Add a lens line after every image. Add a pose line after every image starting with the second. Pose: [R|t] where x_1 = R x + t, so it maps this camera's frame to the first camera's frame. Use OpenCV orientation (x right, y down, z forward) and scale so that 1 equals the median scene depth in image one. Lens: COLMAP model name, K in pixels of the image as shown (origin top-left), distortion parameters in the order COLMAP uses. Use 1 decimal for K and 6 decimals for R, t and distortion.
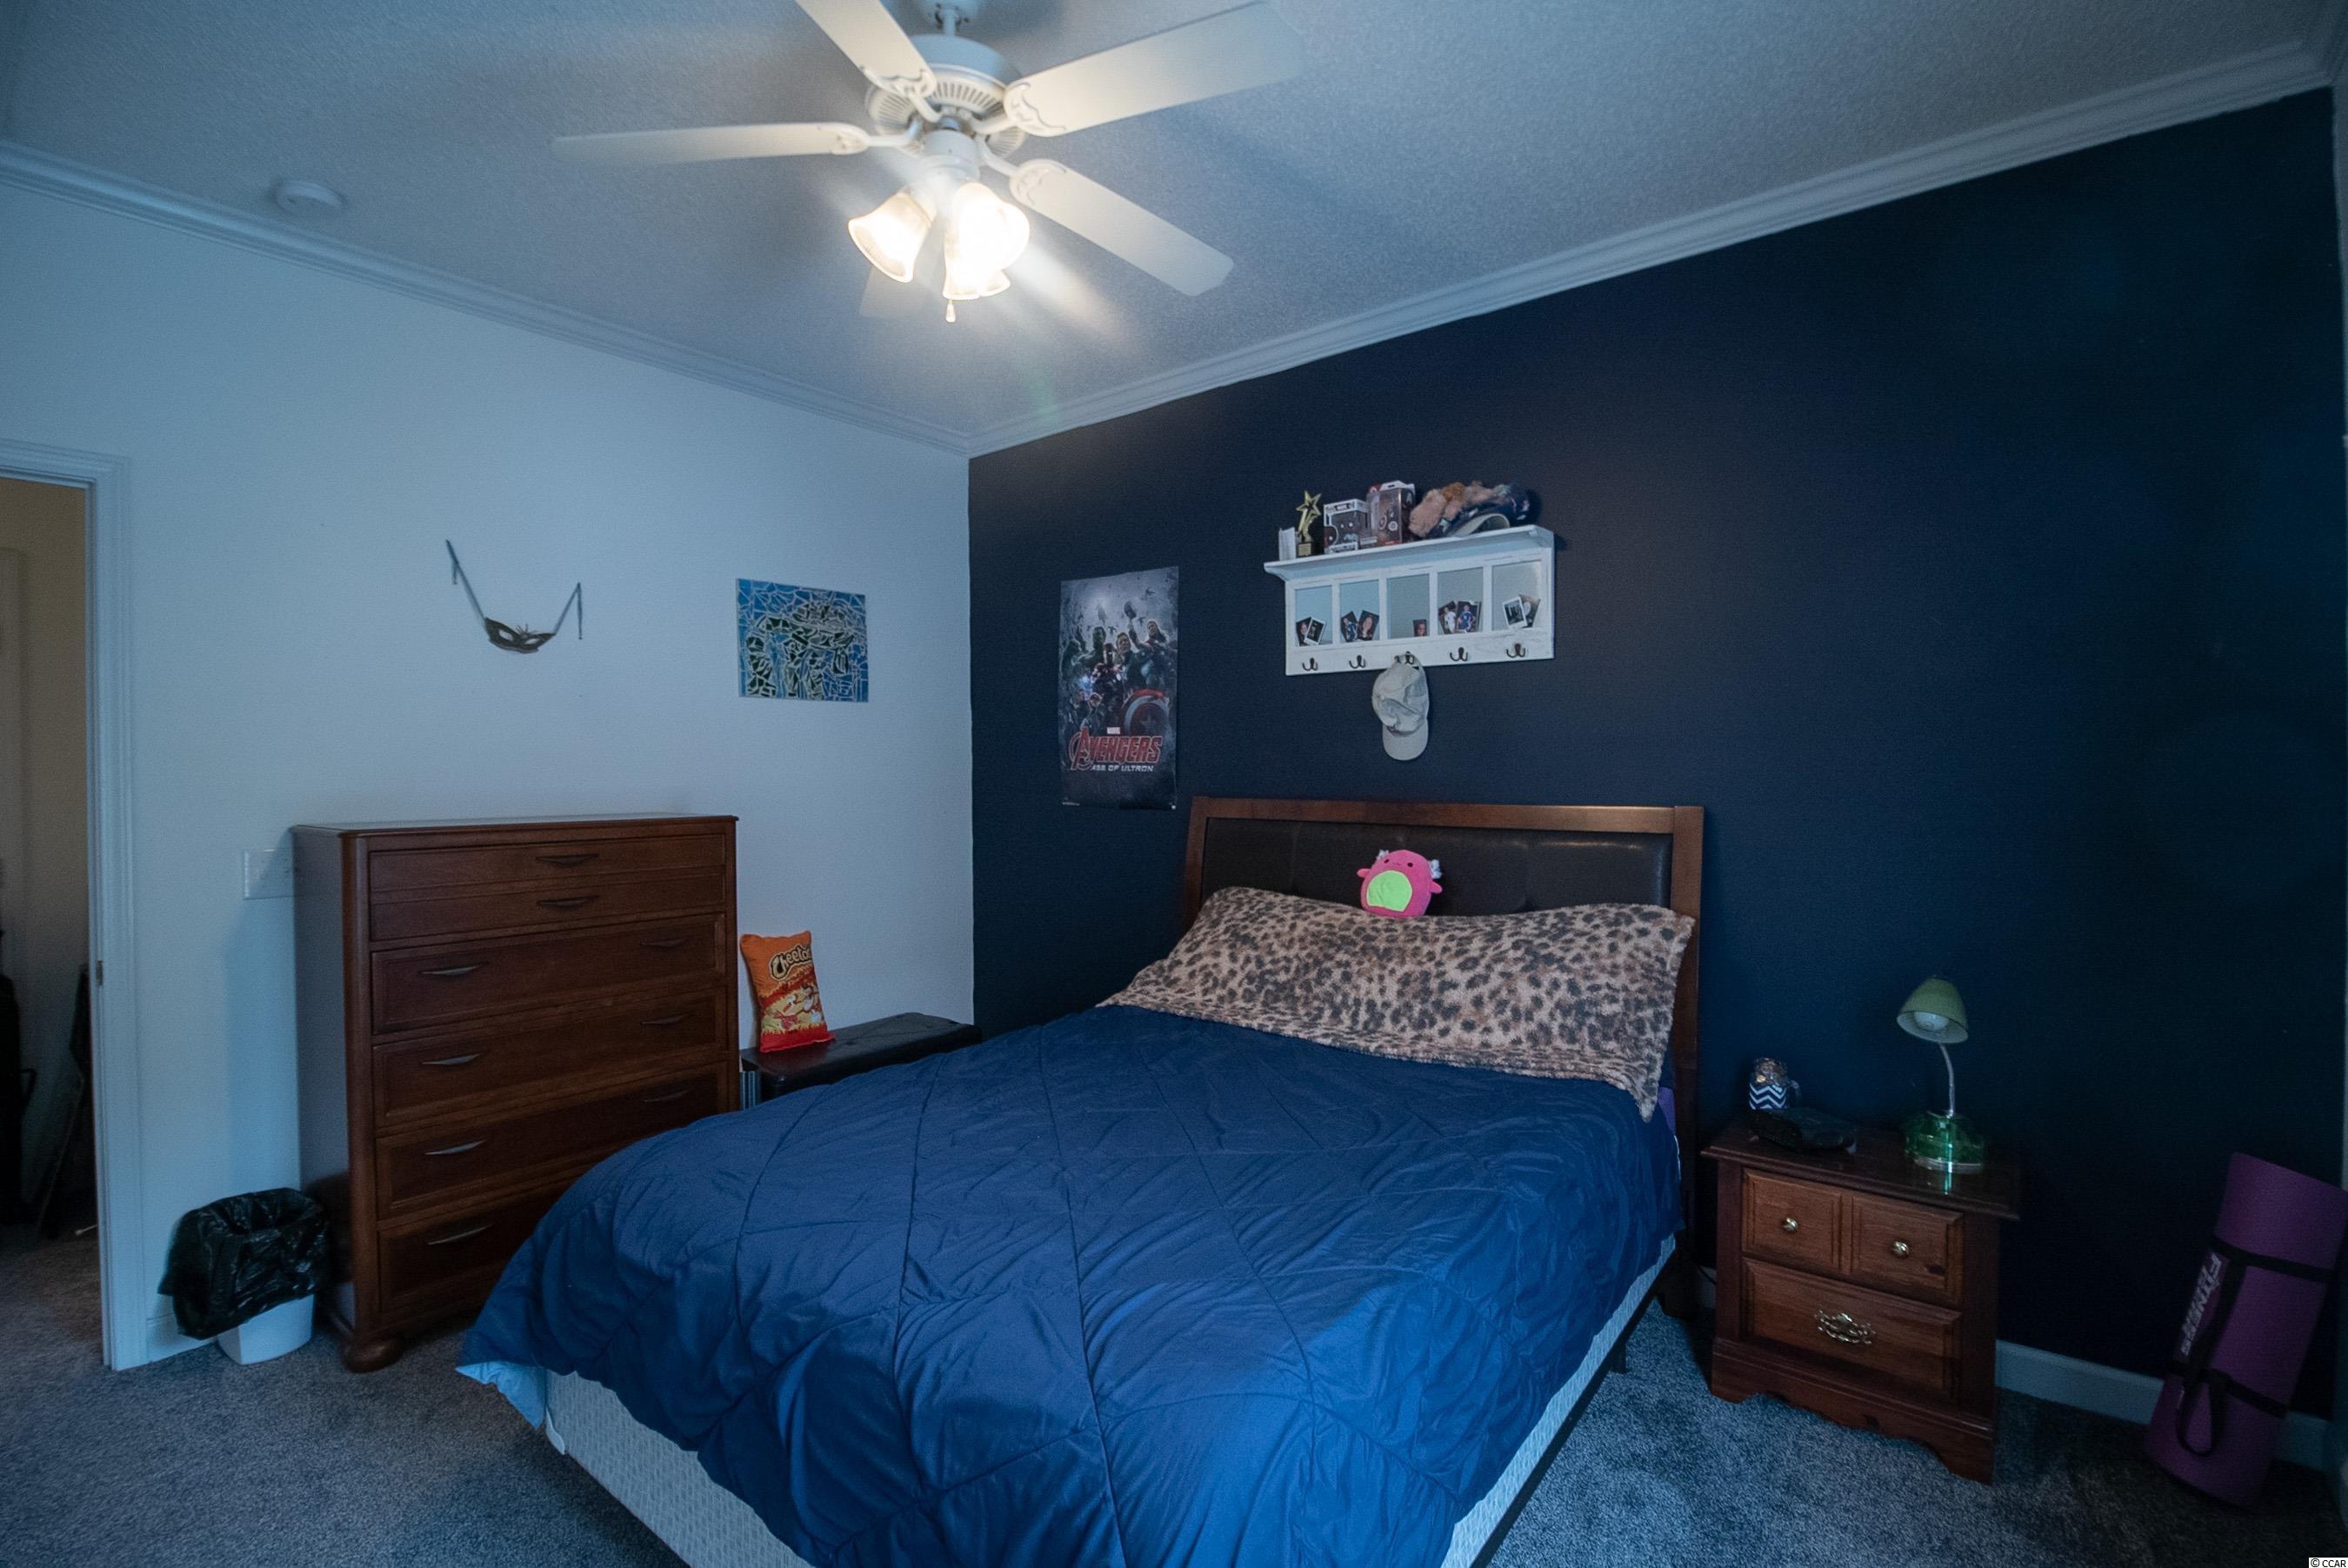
lens RADIAL K [[1133.1, 0, 1176.4], [0, 1133.1, 780.9], [0, 0, 1]] dist [0.002061, -0.017155]
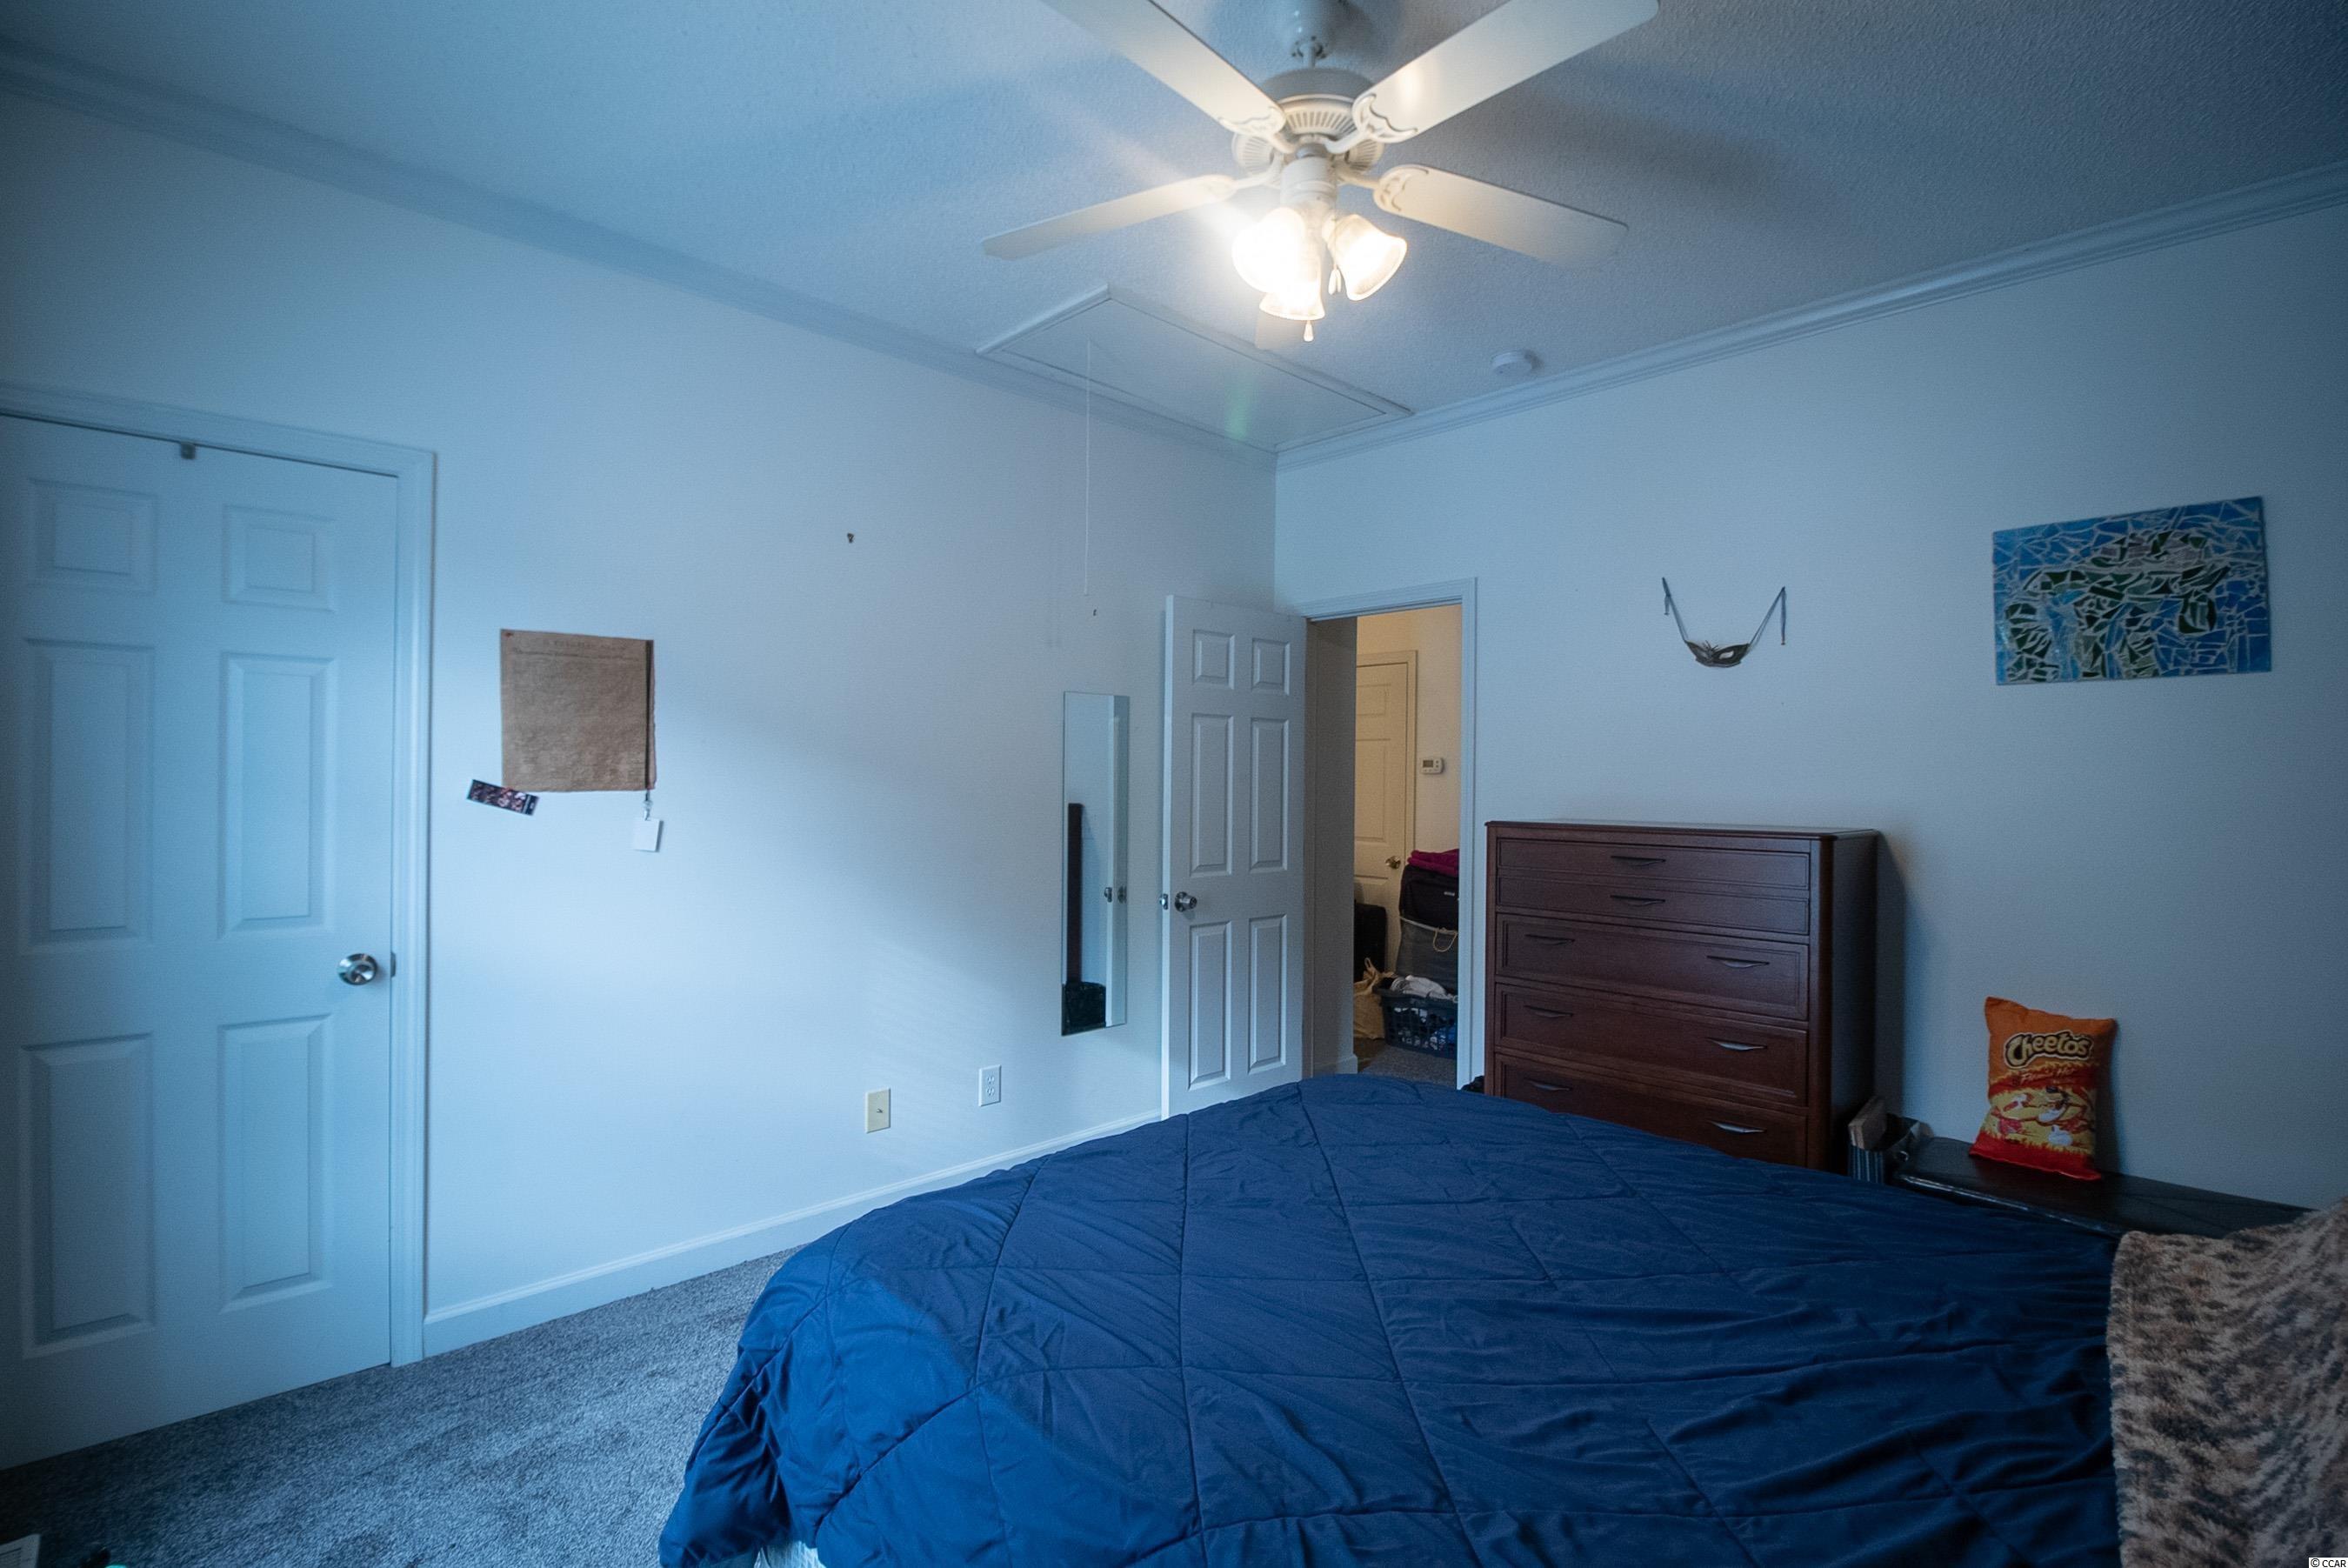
lens RADIAL K [[1133.1, 0, 1176.4], [0, 1133.1, 780.9], [0, 0, 1]] dist [0.002061, -0.017155]
pose [[-0.185966, 0.001538, -0.982555, 0.458015], [-0.019205, 0.999802, 0.005200, -0.003243], [0.982368, 0.019837, -0.185900, 0.588472]]
